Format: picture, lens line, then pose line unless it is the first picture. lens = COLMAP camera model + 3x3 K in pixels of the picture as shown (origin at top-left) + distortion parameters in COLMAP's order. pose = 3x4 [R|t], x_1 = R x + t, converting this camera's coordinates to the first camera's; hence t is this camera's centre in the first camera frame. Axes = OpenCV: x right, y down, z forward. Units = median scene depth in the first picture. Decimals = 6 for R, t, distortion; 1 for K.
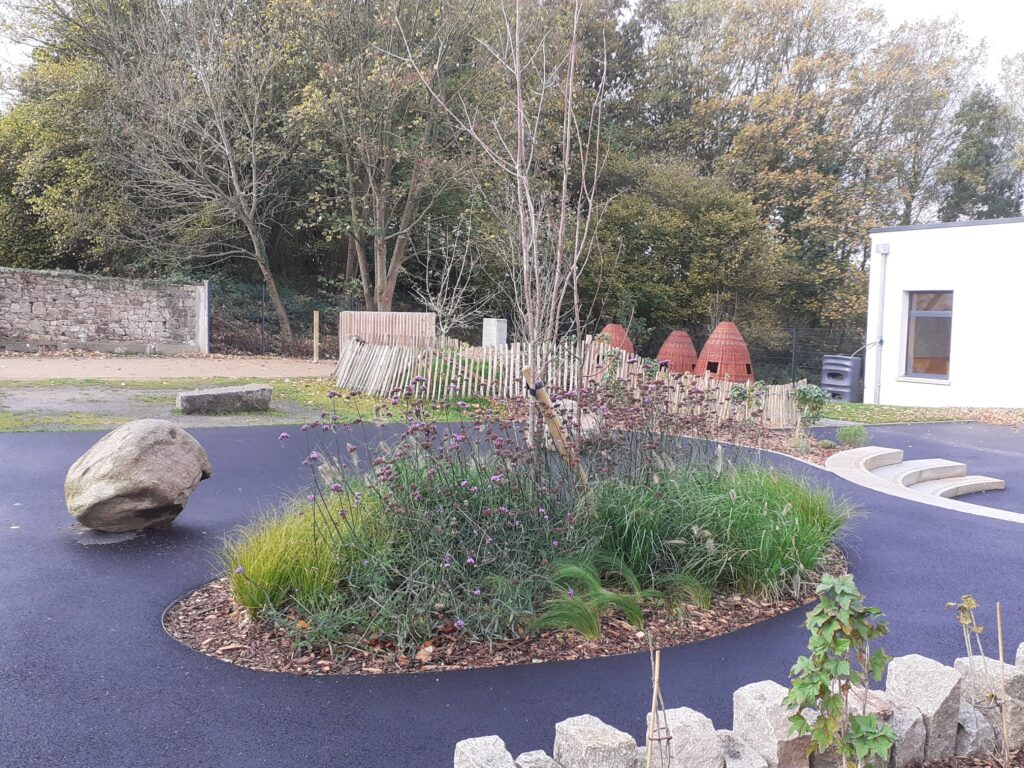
lens RADIAL K [[1121.4, 0, 512.0], [0, 1121.4, 384.0], [0, 0, 1]] dist [0.251207, -0.544073]
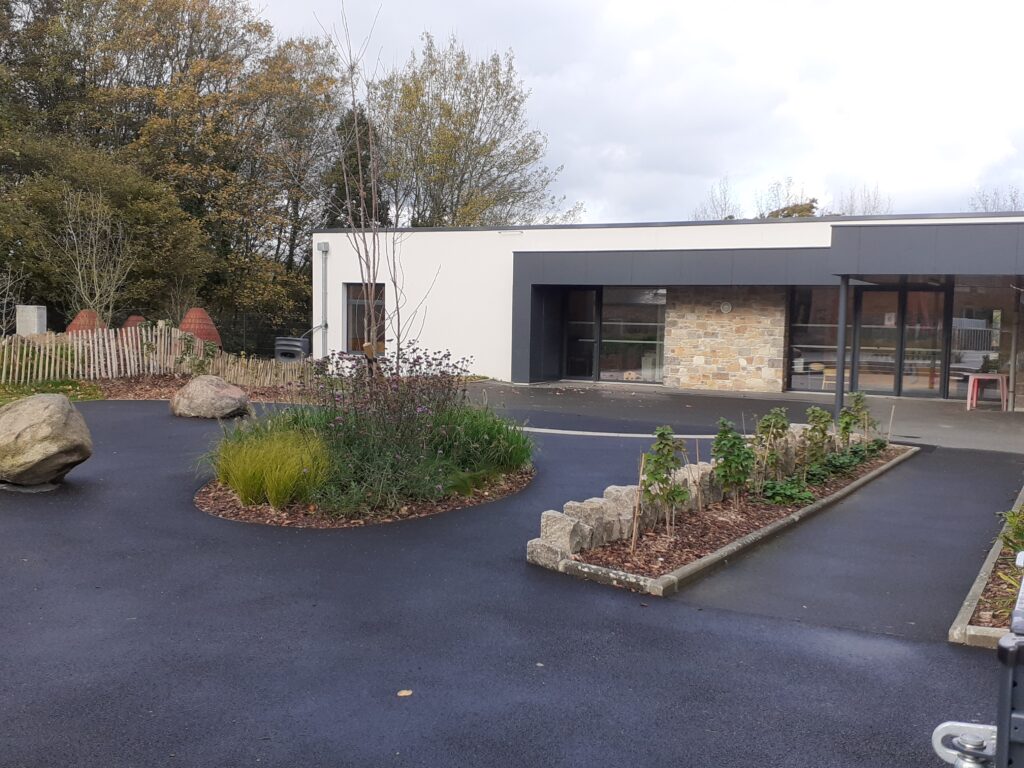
lens RADIAL K [[1121.4, 0, 512.0], [0, 1121.4, 384.0], [0, 0, 1]] dist [0.251207, -0.544073]
pose [[0.839300, -0.041393, 0.542090, -0.151753], [0.033446, 0.999140, 0.024511, 0.001596], [-0.542639, -0.002441, 0.839963, -0.088983]]
